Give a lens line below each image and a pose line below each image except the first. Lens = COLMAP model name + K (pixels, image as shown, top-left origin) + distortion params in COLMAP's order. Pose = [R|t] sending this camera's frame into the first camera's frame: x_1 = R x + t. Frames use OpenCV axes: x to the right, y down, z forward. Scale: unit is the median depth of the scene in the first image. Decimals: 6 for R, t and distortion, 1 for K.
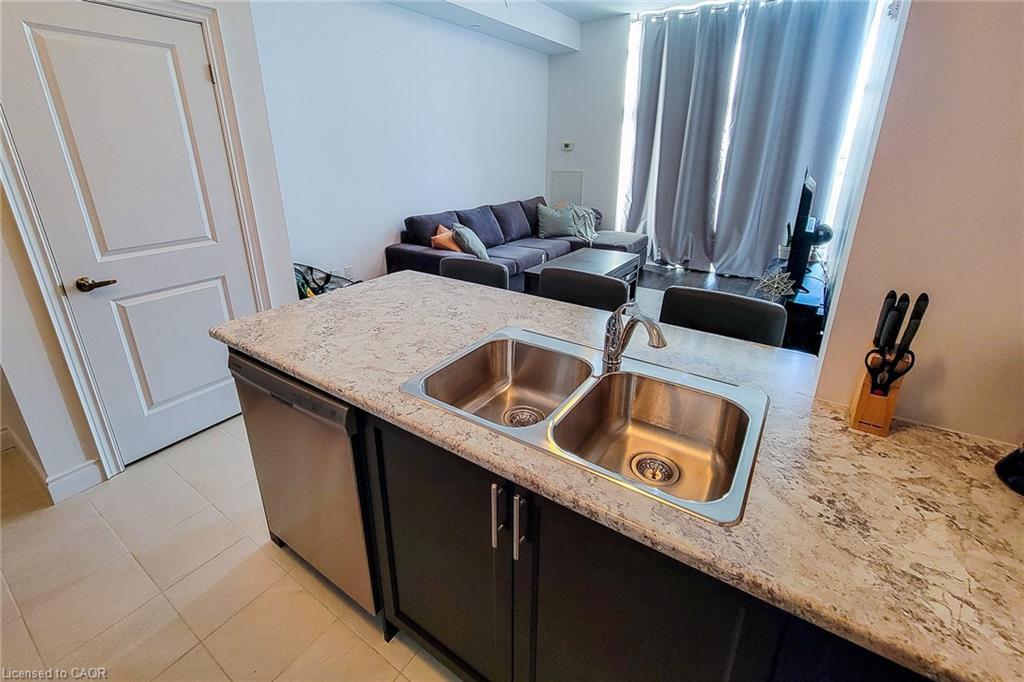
lens RADIAL K [[447.3, 0, 497.6], [0, 447.3, 297.3], [0, 0, 1]] dist [0.001355, -0.000528]
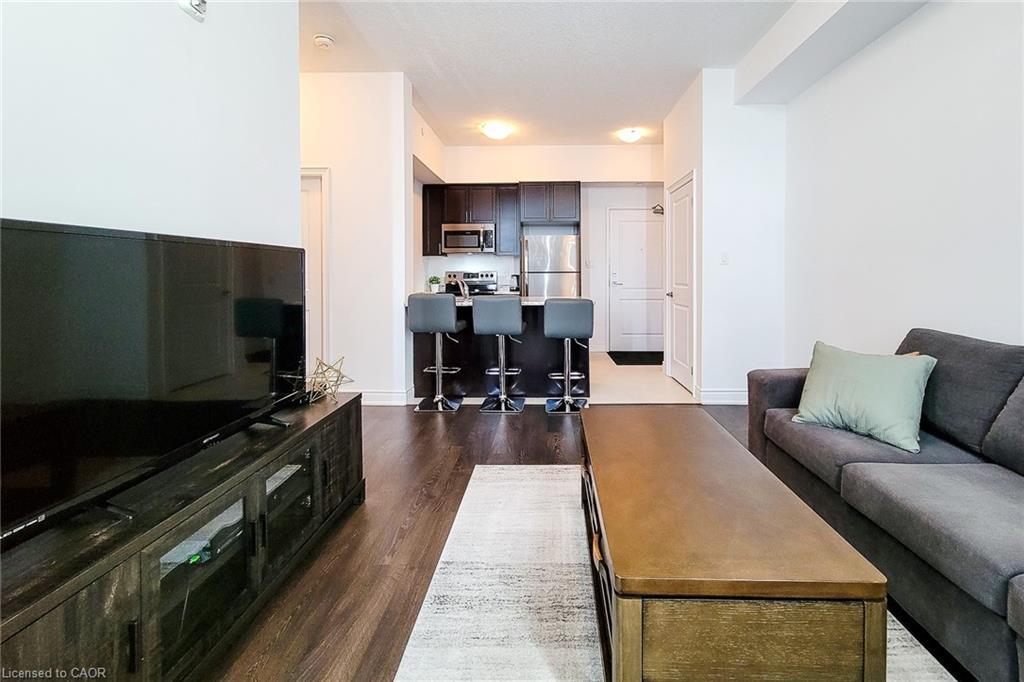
lens RADIAL K [[438.4, 0, 543.9], [0, 438.4, 277.4], [0, 0, 1]] dist [-0.000795, -0.000436]
pose [[-0.827902, 0.011576, -0.560753, 0.383739], [-0.171682, 0.946567, 0.273014, -0.243888], [0.533951, 0.322300, -0.781677, 0.916539]]
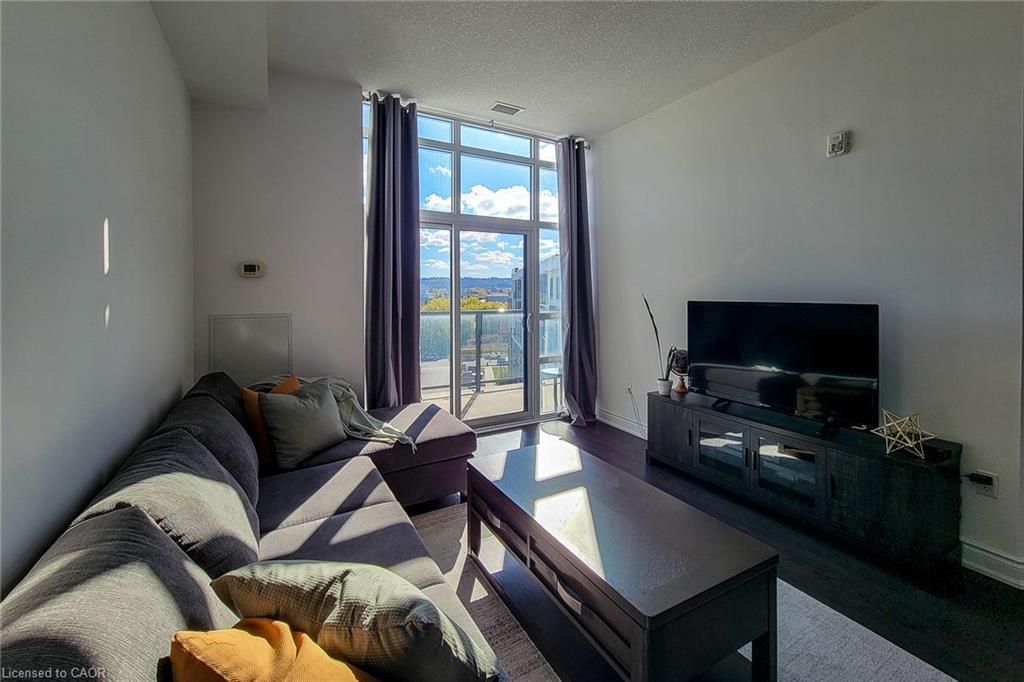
lens RADIAL K [[421.9, 0, 505.9], [0, 421.9, 295.2], [0, 0, 1]] dist [0.001379, -0.000161]
pose [[0.448678, -0.005726, 0.893675, -0.169651], [0.283100, 0.949392, -0.136050, -0.182415], [-0.847669, 0.314042, 0.427593, 0.631044]]
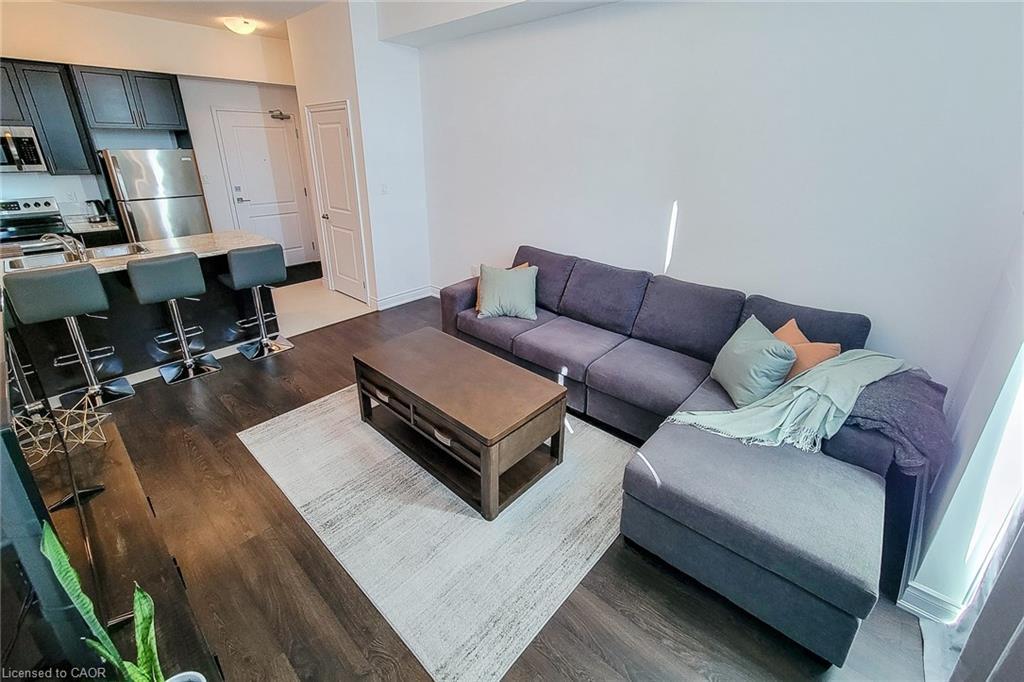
lens RADIAL K [[435.6, 0, 509.3], [0, 435.6, 302.1], [0, 0, 1]] dist [0.000997, 0.000752]
pose [[-0.126286, 0.340781, -0.931622, 0.559831], [-0.320454, 0.874775, 0.363425, -0.319746], [0.938808, 0.344438, -0.001267, 0.802028]]
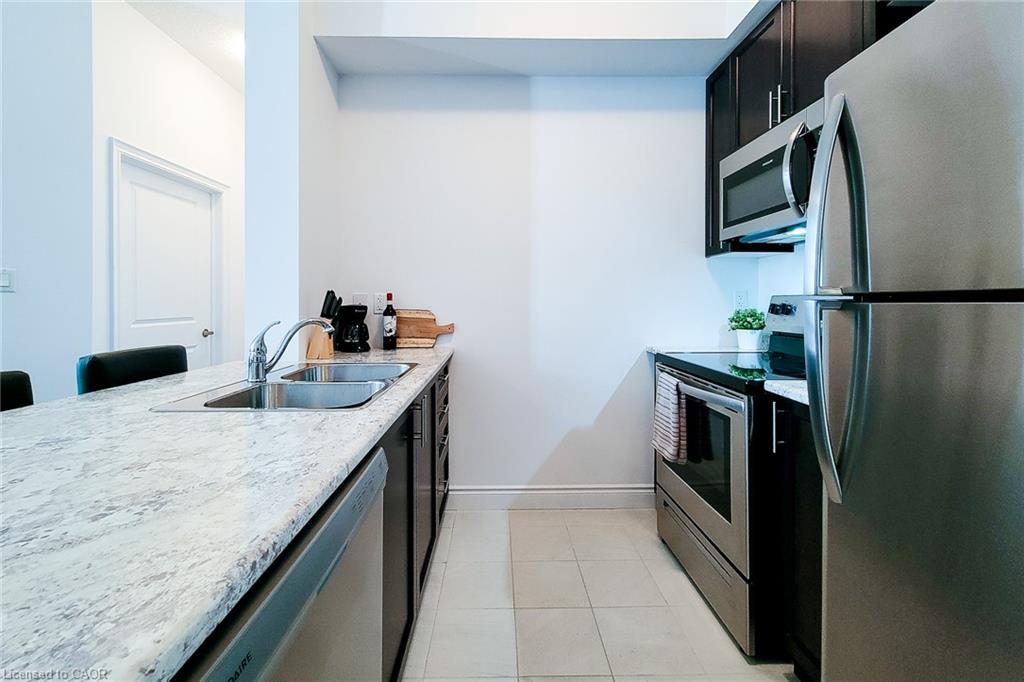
lens RADIAL K [[424.1, 0, 500.9], [0, 424.1, 301.9], [0, 0, 1]] dist [0.003948, 0.000362]
pose [[-0.577728, 0.003565, 0.816221, -0.238339], [0.262251, 0.947780, 0.181484, -0.020175], [-0.772952, 0.318904, -0.548494, 0.250973]]
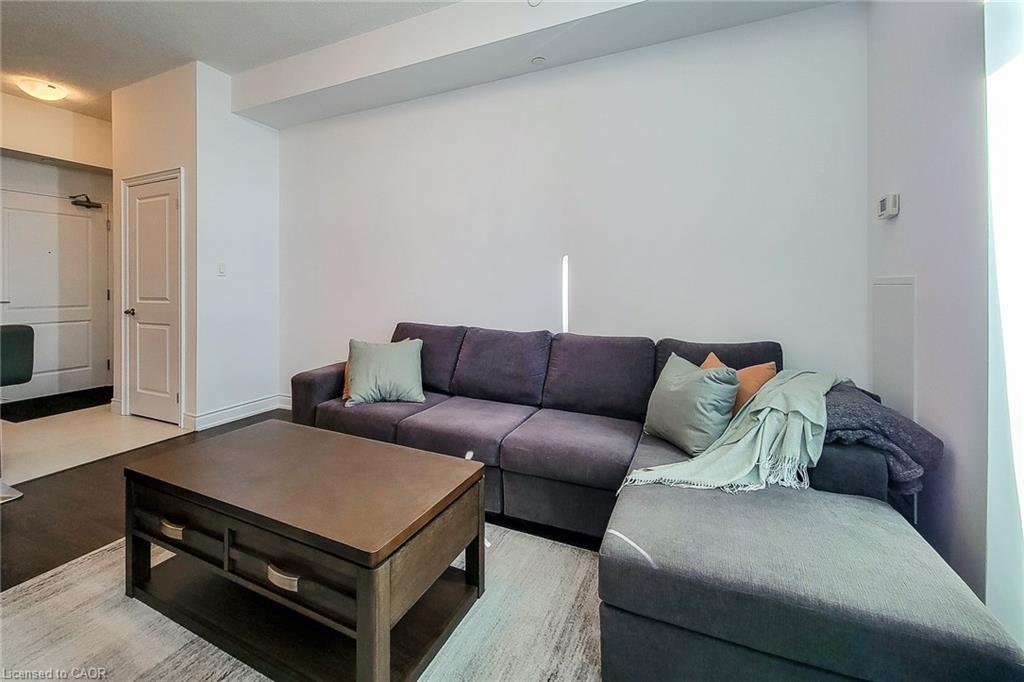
lens RADIAL K [[424.6, 0, 507.6], [0, 424.6, 285.1], [0, 0, 1]] dist [0.002863, 0.000481]
pose [[0.179514, 0.004696, -0.983744, 0.469096], [-0.309560, 0.949460, -0.051956, -0.208146], [0.933781, 0.313854, 0.171895, 0.810281]]
